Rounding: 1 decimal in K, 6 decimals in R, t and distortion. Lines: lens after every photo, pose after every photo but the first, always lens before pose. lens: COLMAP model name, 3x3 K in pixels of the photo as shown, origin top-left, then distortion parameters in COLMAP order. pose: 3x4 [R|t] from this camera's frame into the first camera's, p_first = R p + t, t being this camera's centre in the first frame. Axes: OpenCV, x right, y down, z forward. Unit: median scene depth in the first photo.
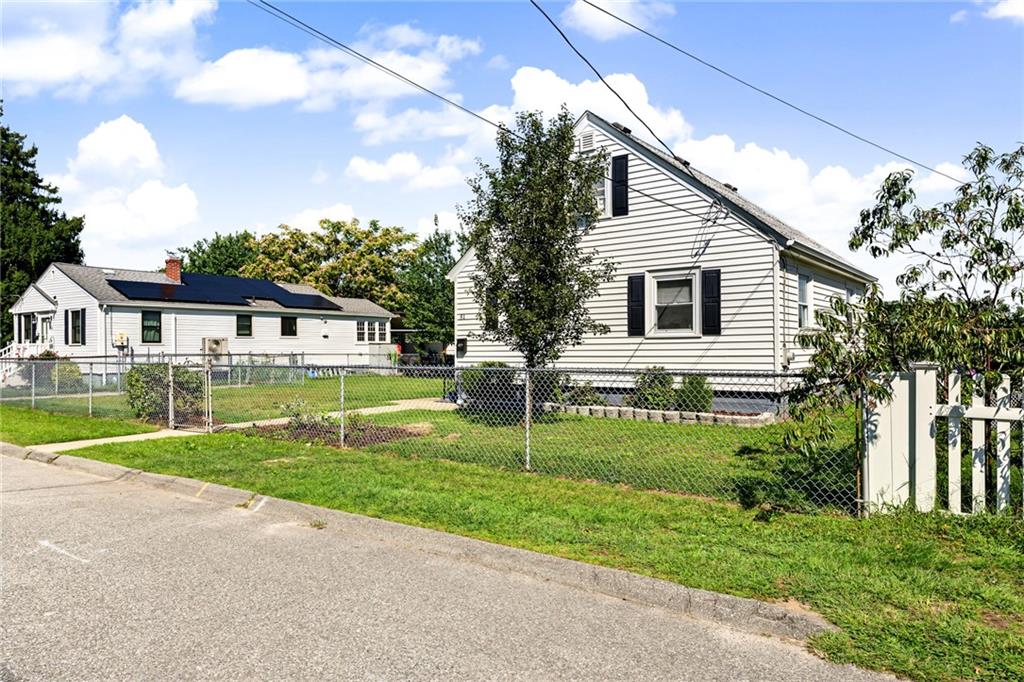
lens RADIAL K [[670.0, 0, 510.4], [0, 670.0, 345.4], [0, 0, 1]] dist [0.019935, 0.002136]
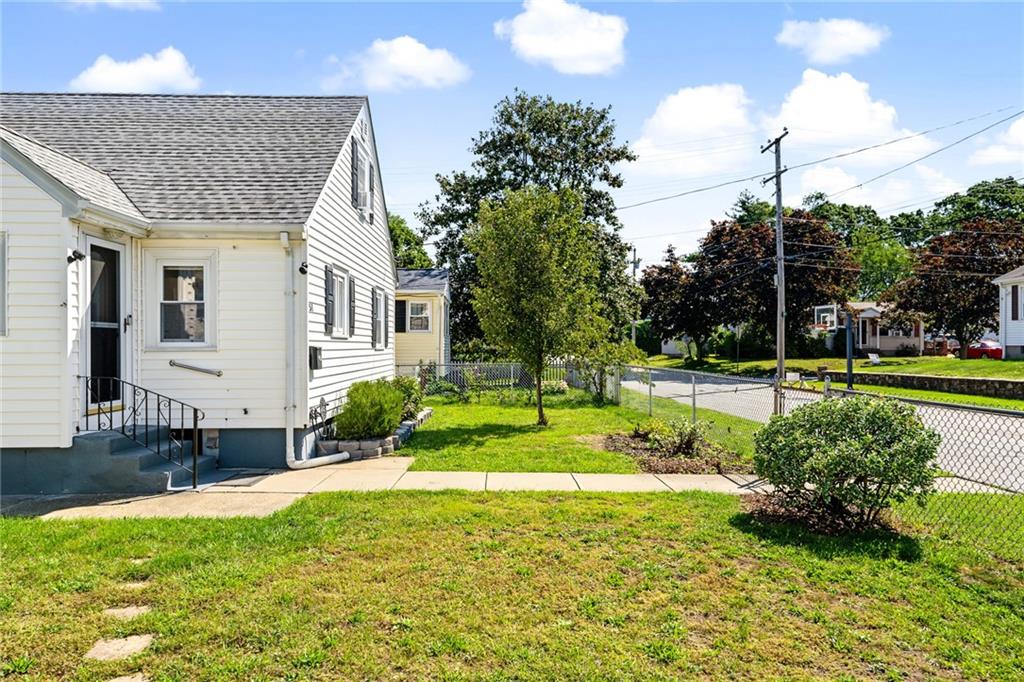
lens RADIAL K [[670.0, 0, 511.3], [0, 670.0, 343.5], [0, 0, 1]] dist [0.019935, 0.002136]
pose [[-0.619678, 0.012962, 0.784749, -0.731567], [0.001045, 0.999876, -0.015690, -0.004183], [-0.784855, -0.008903, -0.619615, 1.452154]]
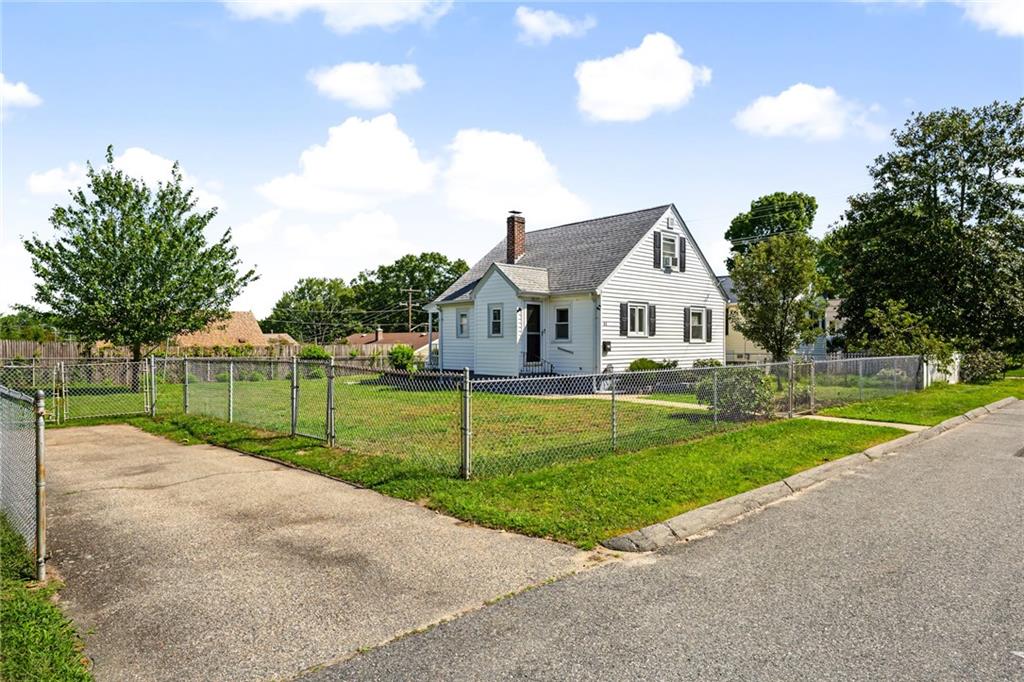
lens RADIAL K [[615.1, 0, 508.1], [0, 615.1, 347.6], [0, 0, 1]] dist [0.000736, 0.000776]
pose [[0.179252, -0.000052, 0.983803, -1.482476], [-0.006127, 0.999981, 0.001169, 0.001837], [-0.983784, -0.006237, 0.179249, 1.161964]]
